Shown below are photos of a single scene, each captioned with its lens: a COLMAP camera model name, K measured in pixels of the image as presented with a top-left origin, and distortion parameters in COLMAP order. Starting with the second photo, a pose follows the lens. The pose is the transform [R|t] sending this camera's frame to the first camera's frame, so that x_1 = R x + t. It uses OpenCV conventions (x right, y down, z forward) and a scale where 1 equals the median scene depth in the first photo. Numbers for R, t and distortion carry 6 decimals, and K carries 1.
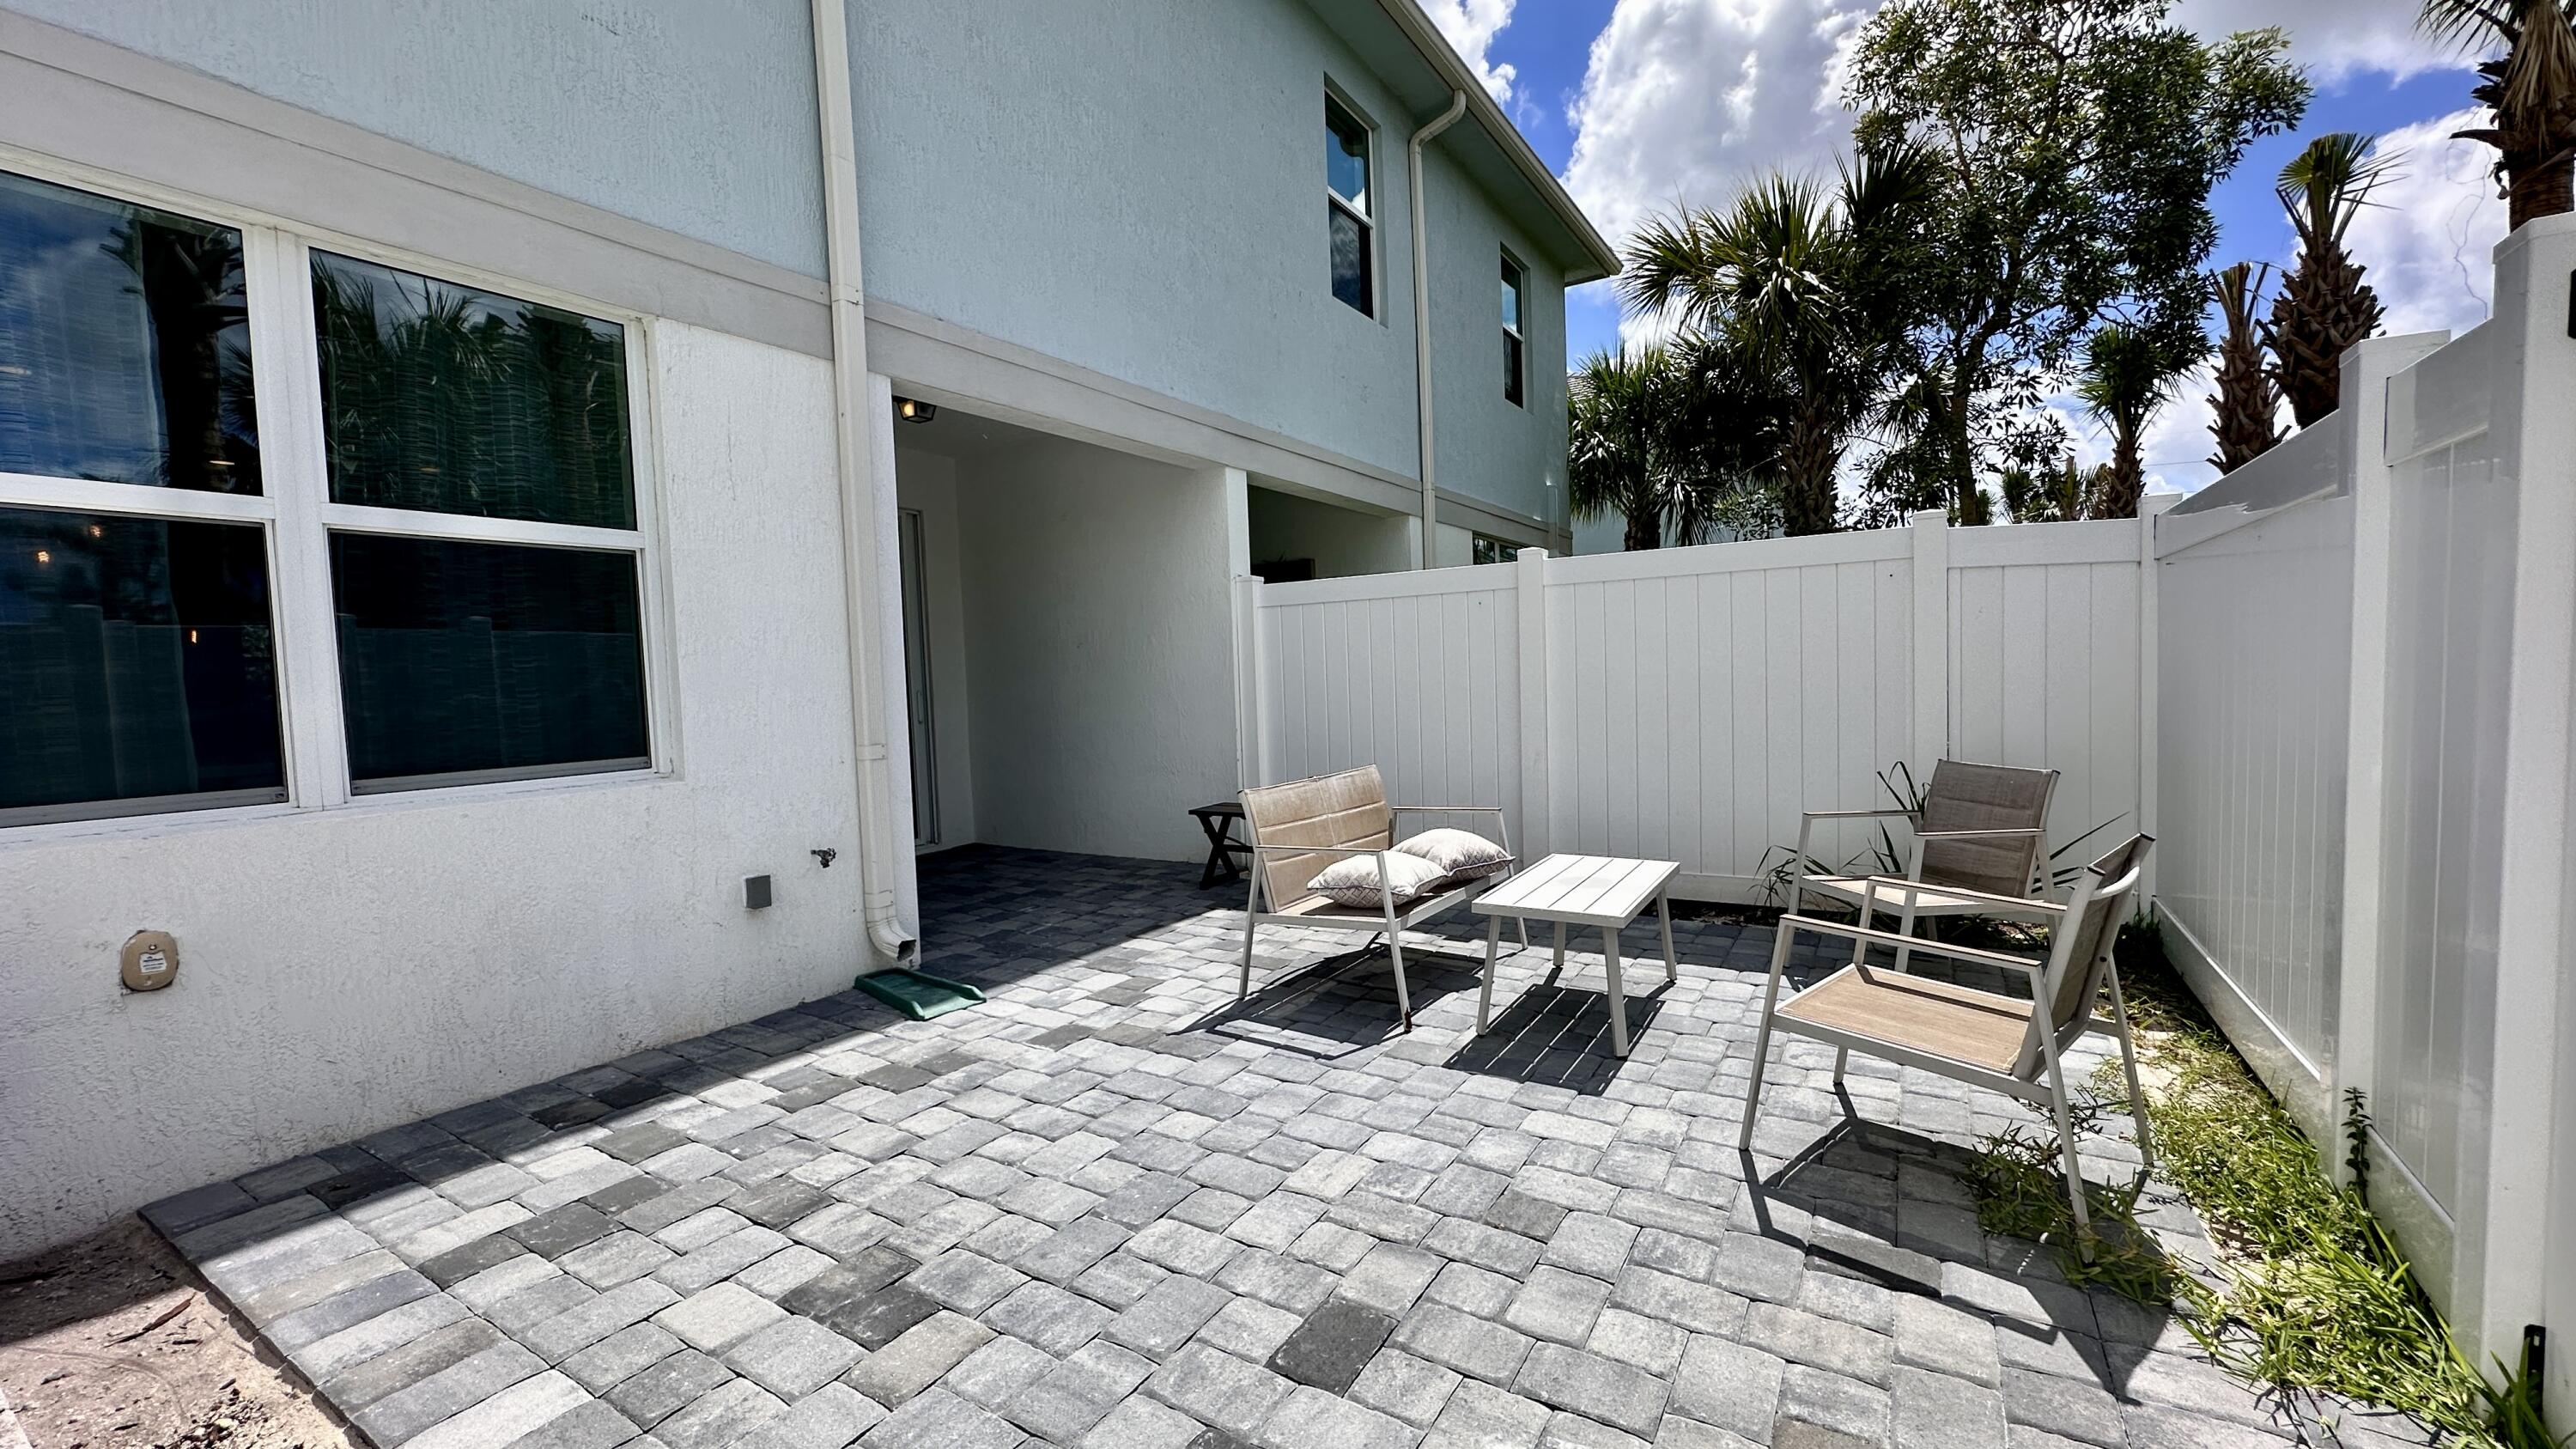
lens RADIAL K [[1039.8, 0, 1277.8], [0, 1039.8, 729.8], [0, 0, 1]] dist [-0.003508, 0.000341]
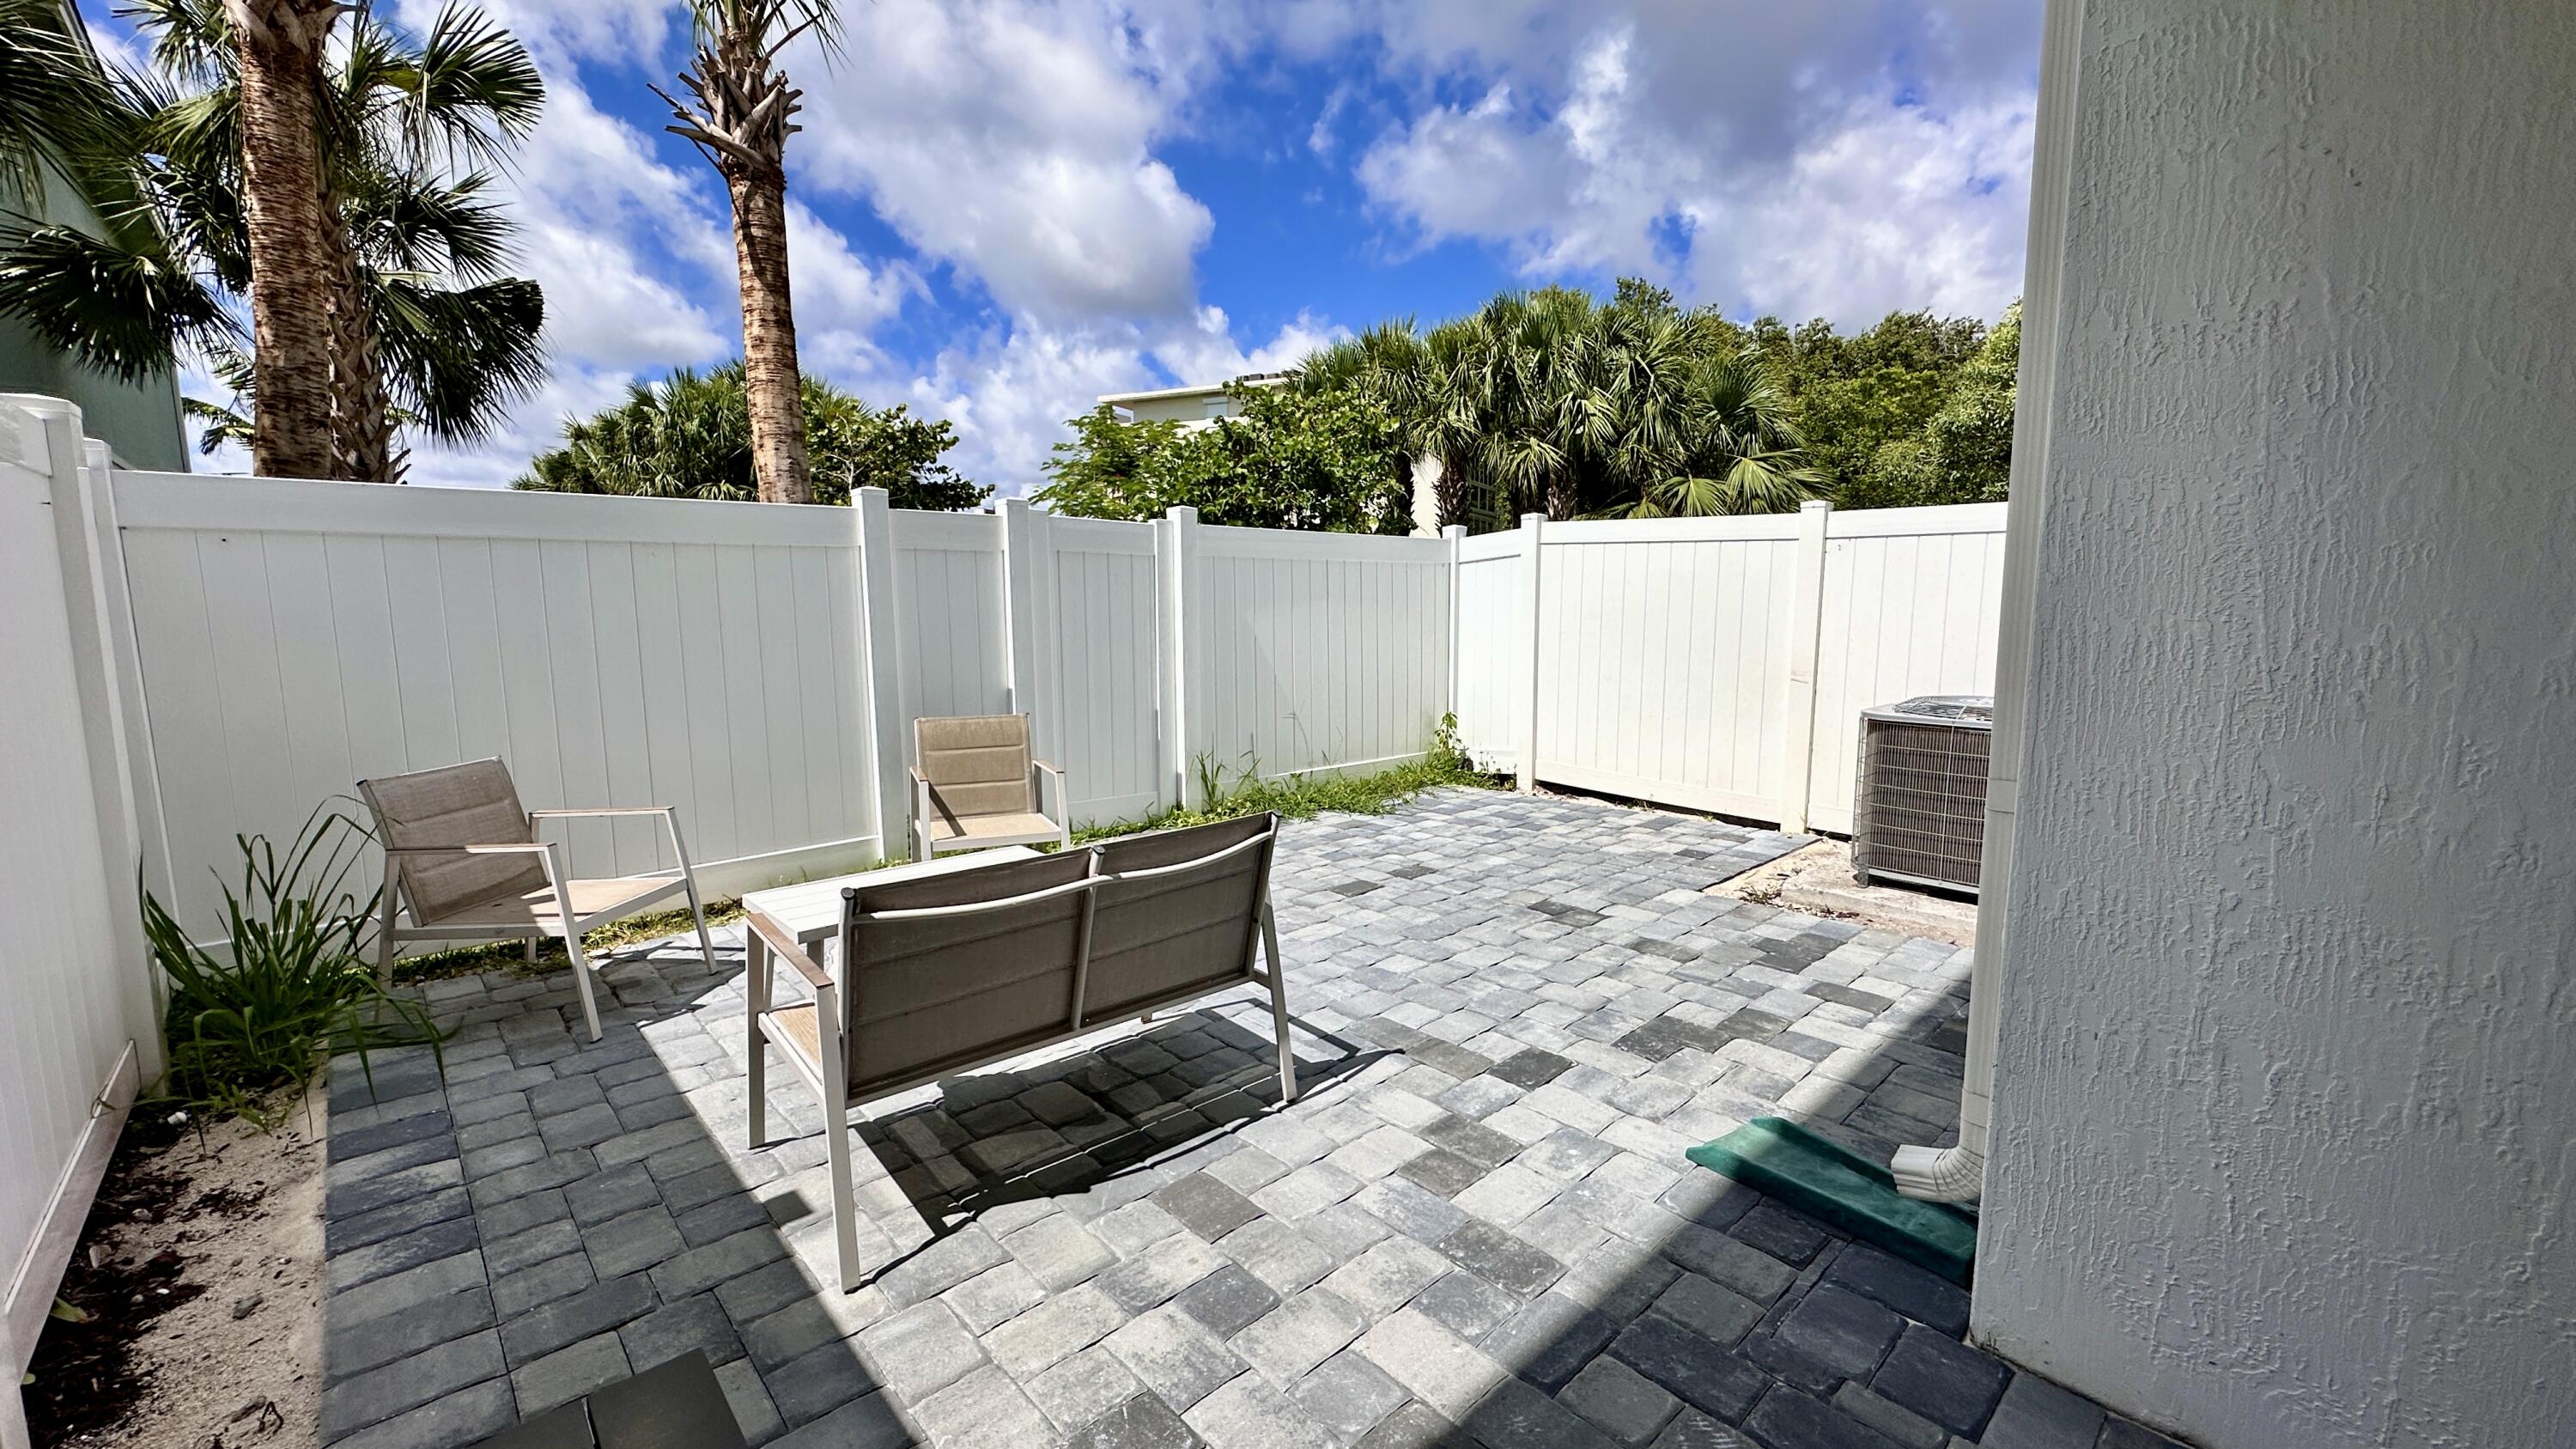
lens RADIAL K [[1039.8, 0, 1277.4], [0, 1039.8, 722.7], [0, 0, 1]] dist [-0.003508, 0.000341]
pose [[-0.962196, 0.007268, 0.272262, -0.264137], [0.055161, 0.984128, 0.168672, -0.137145], [-0.266715, 0.177313, -0.947324, 1.971487]]
